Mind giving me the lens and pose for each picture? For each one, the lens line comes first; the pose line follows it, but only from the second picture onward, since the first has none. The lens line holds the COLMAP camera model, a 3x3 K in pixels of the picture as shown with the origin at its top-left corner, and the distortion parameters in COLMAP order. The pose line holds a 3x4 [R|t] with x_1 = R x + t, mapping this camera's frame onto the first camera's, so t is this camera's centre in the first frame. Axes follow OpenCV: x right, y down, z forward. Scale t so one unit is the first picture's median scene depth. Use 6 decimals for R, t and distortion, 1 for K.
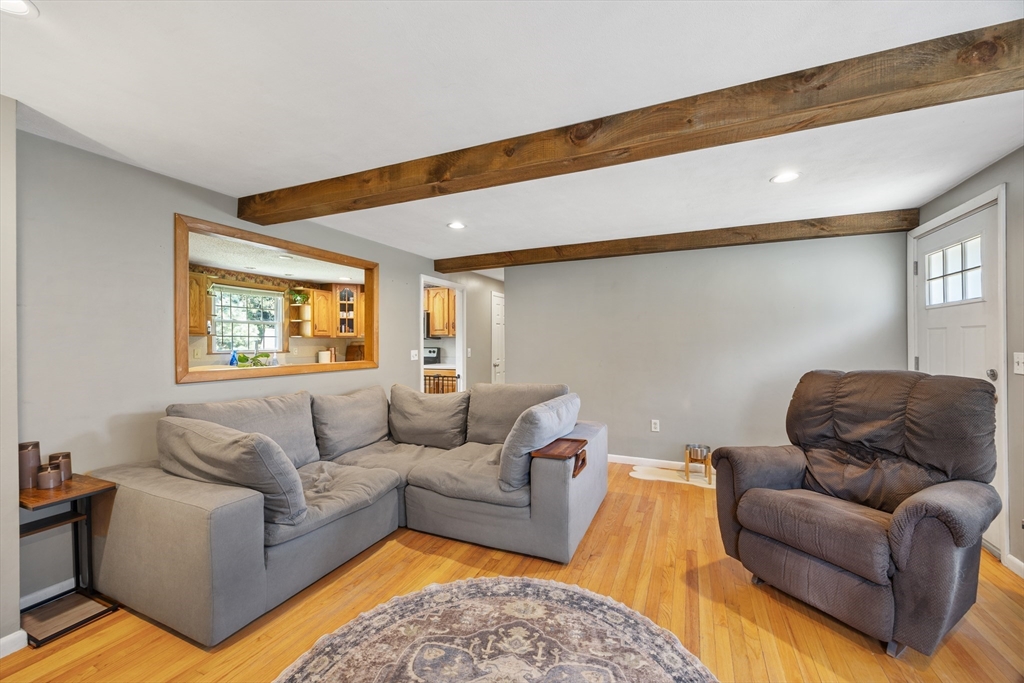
lens RADIAL K [[394.4, 0, 513.2], [0, 394.4, 343.6], [0, 0, 1]] dist [0.000077, 0.000118]
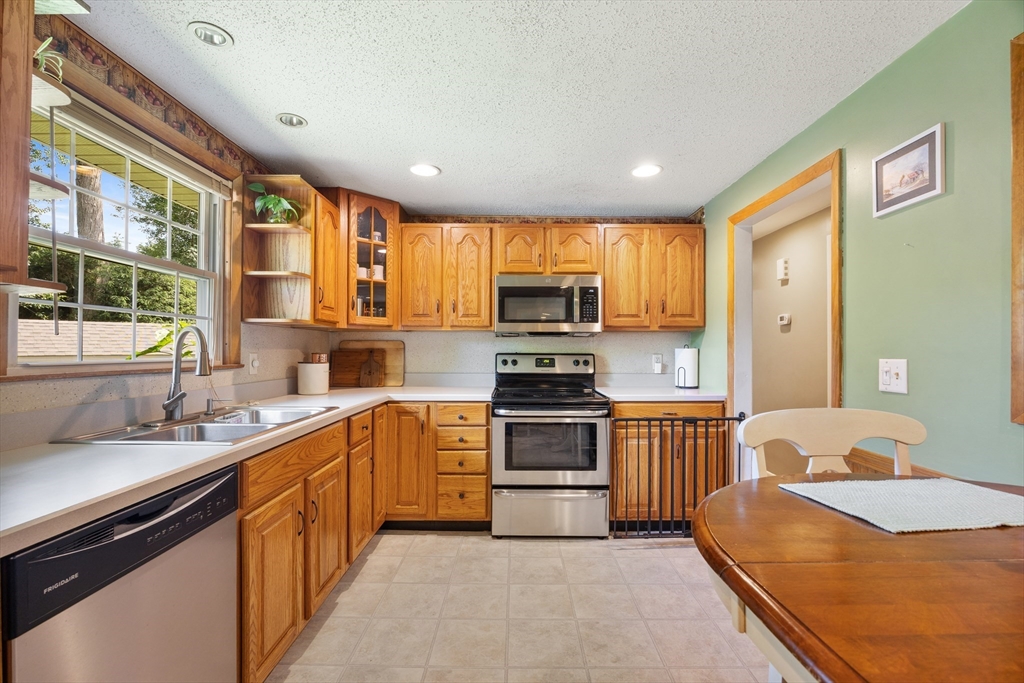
lens RADIAL K [[450.5, 0, 518.2], [0, 450.5, 347.8], [0, 0, 1]] dist [-0.019307, 0.000229]
pose [[0.906764, 0.007508, 0.421571, -0.507929], [-0.002842, 0.999928, -0.011697, 0.009348], [-0.421628, 0.009408, 0.906720, 0.554521]]
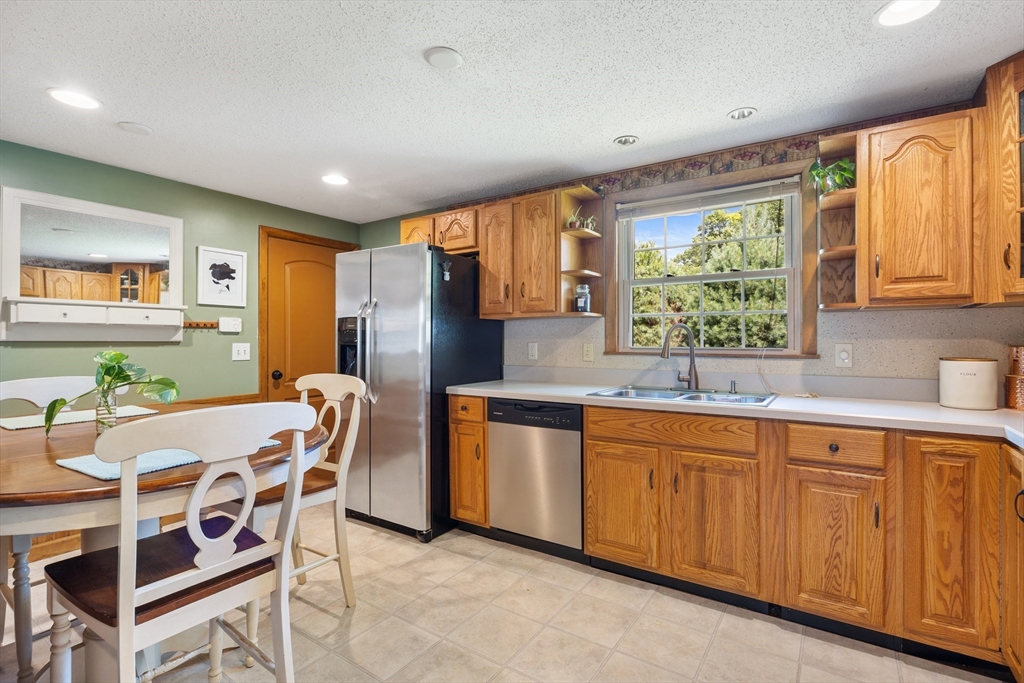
lens RADIAL K [[472.5, 0, 512.0], [0, 472.5, 341.5], [0, 0, 1]] dist [-0.026793, 0.000006]
pose [[-0.163135, 0.004391, -0.986594, -0.151683], [-0.006114, 0.999966, 0.005461, 0.007941], [0.986585, 0.006923, -0.163102, 0.806145]]
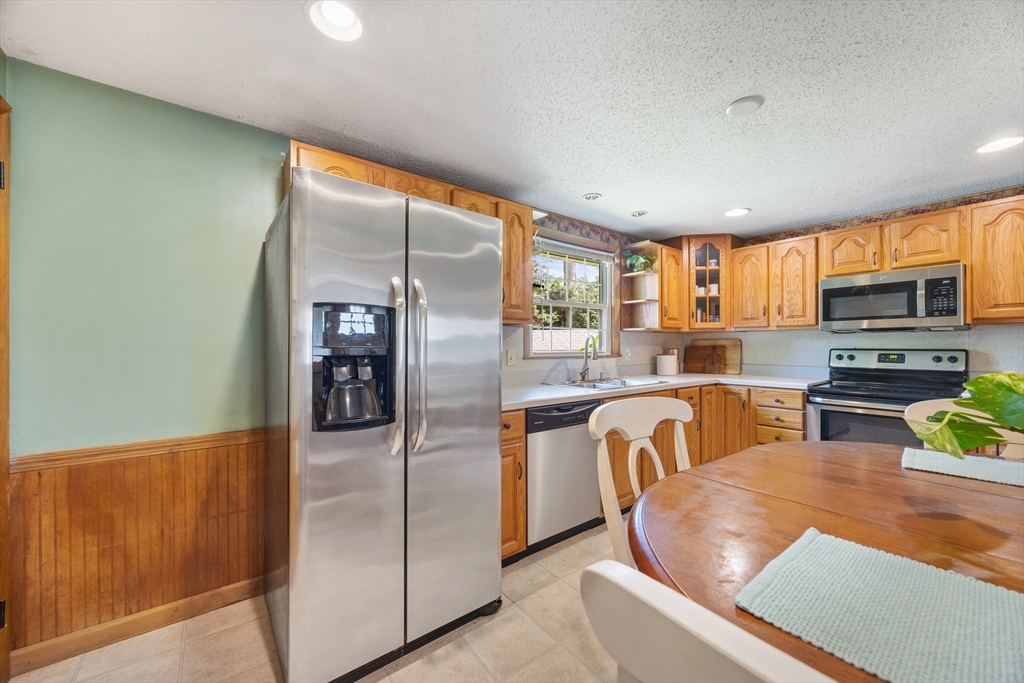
lens RADIAL K [[394.4, 0, 513.2], [0, 394.4, 343.6], [0, 0, 1]] dist [0.000077, 0.000118]
pose [[0.885615, -0.001944, -0.464416, -0.431107], [-0.003034, 0.999946, -0.009970, 0.009278], [0.464411, 0.010238, 0.885561, 0.403506]]
